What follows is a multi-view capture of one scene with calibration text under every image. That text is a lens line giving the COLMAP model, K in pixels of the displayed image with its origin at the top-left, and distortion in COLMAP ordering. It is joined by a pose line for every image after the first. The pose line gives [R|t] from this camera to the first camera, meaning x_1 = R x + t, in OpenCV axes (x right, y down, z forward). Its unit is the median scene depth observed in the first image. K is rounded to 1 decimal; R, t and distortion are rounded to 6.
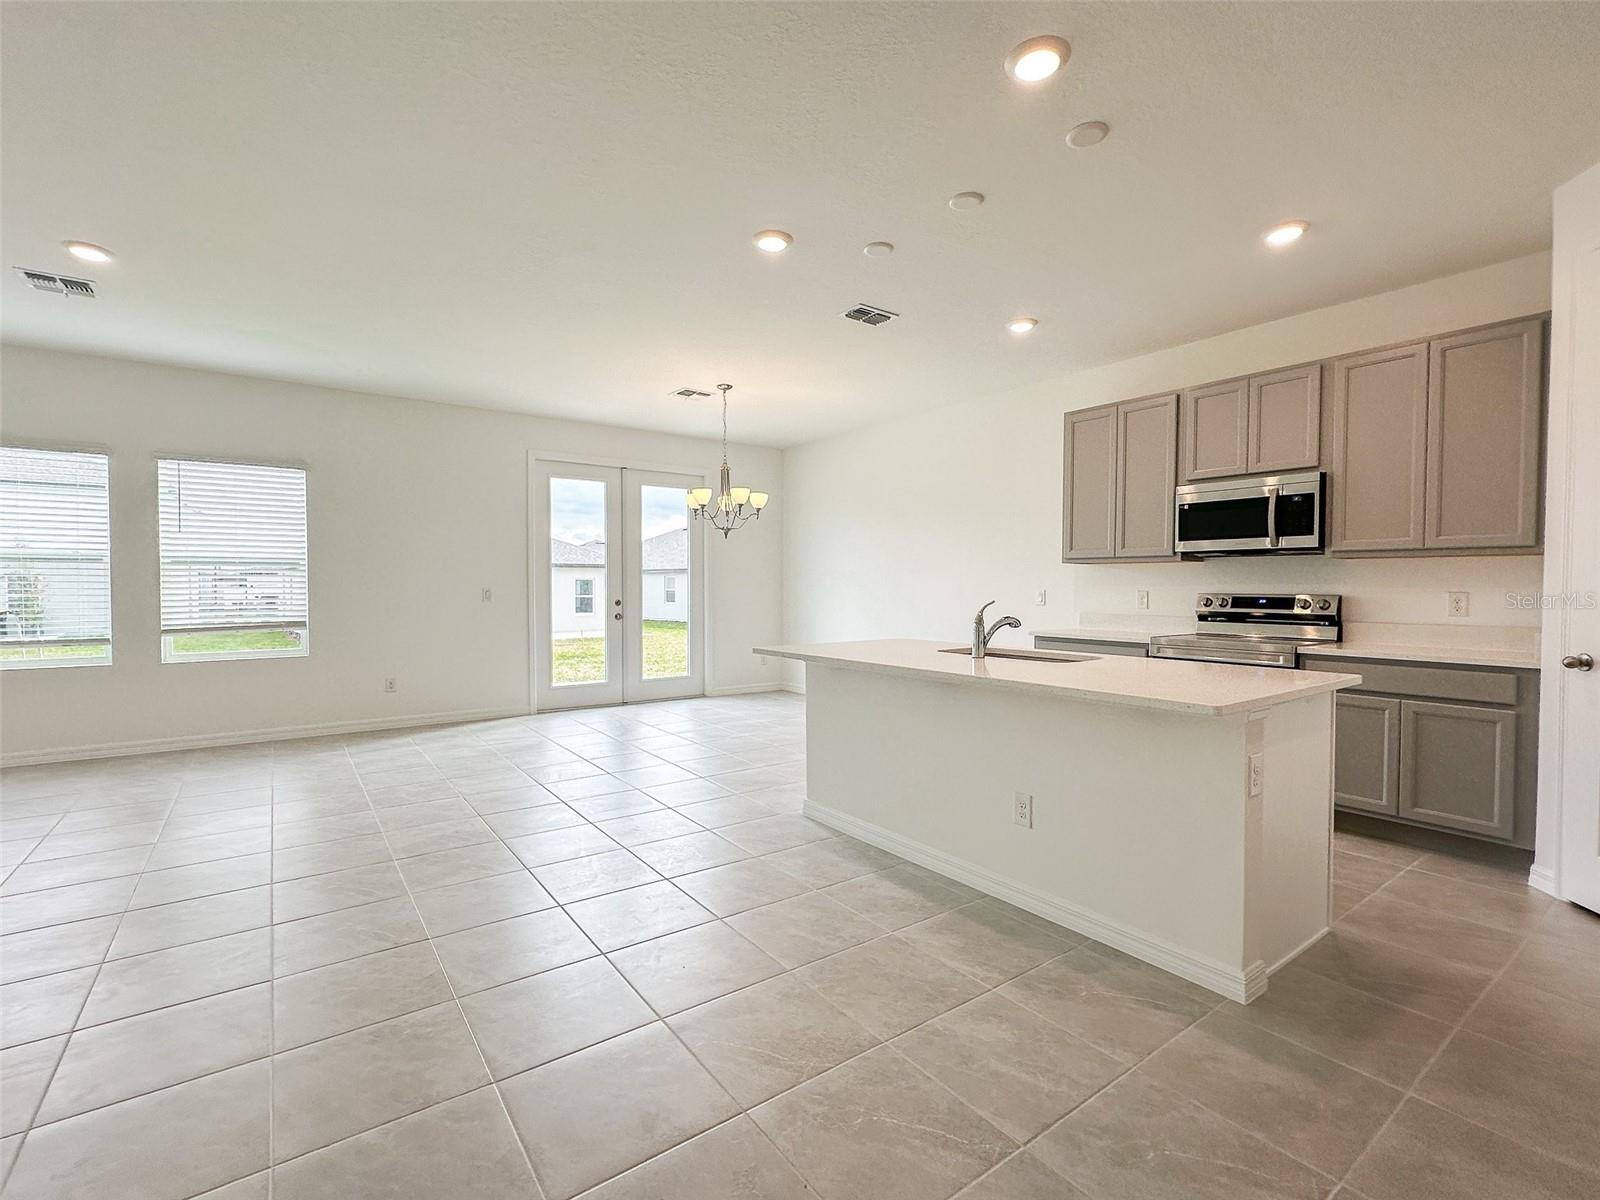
lens RADIAL K [[733.4, 0, 767.0], [0, 733.4, 599.2], [0, 0, 1]] dist [0.002678, 0.002241]
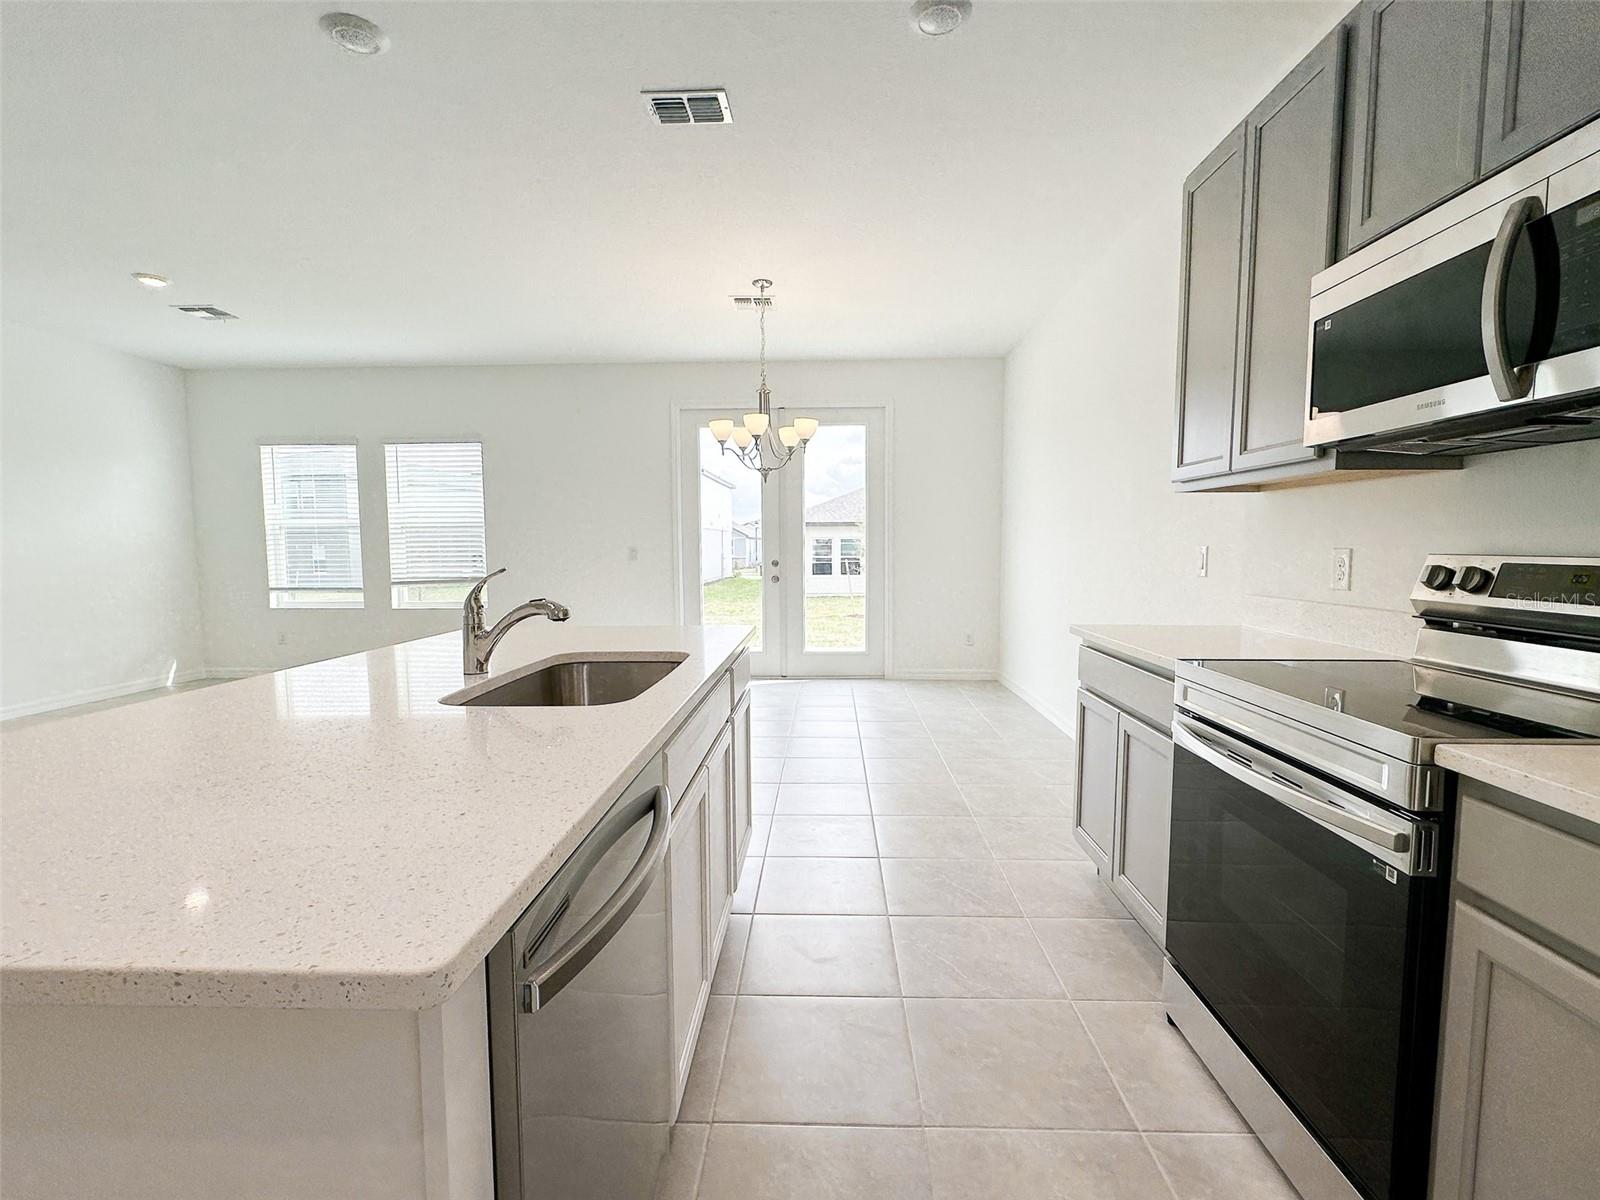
lens RADIAL K [[733.4, 0, 802.5], [0, 733.4, 601.8], [0, 0, 1]] dist [0.002678, 0.002241]
pose [[0.788597, 0.041418, -0.613514, 0.457404], [-0.003620, 0.998024, 0.062724, -0.005058], [0.614900, -0.047243, 0.787189, 0.407471]]
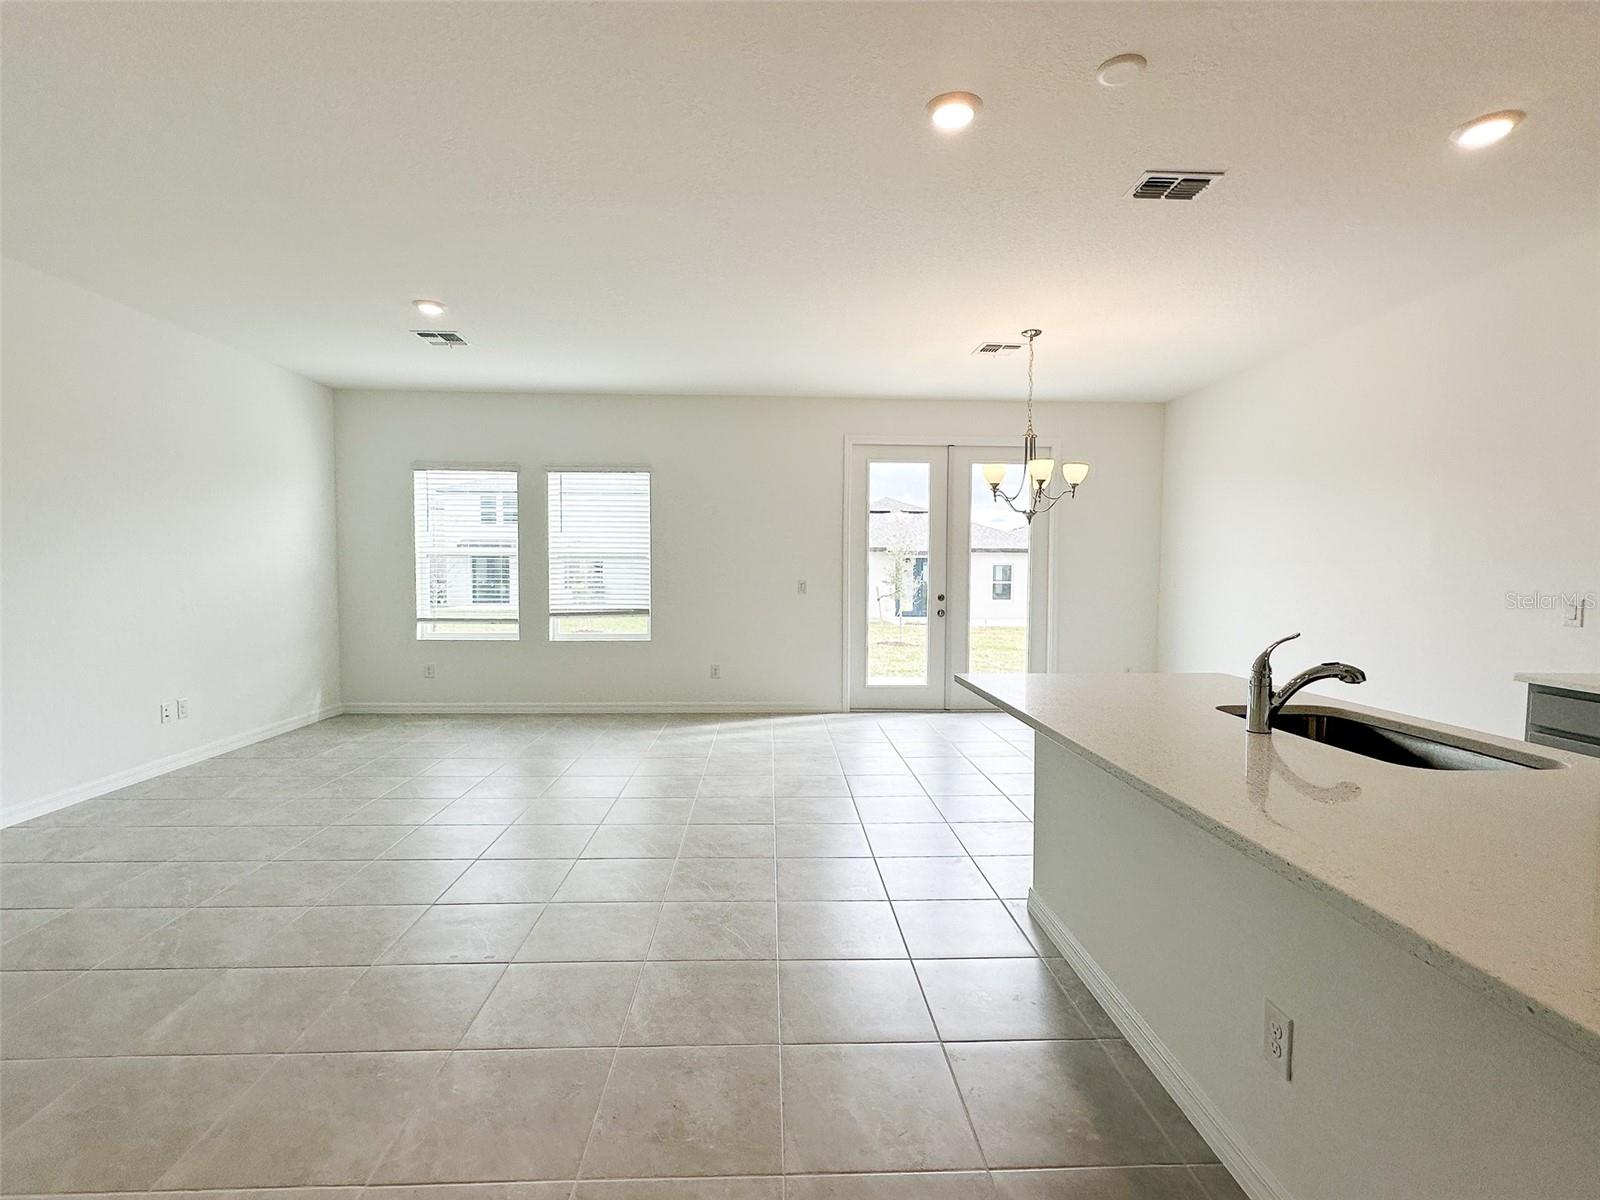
lens RADIAL K [[733.4, 0, 812.7], [0, 733.4, 597.8], [0, 0, 1]] dist [0.002678, 0.002241]
pose [[0.843307, 0.026345, -0.536786, 0.176362], [-0.014165, 0.999540, 0.026803, -0.020228], [0.537246, -0.014999, 0.843292, 0.194922]]
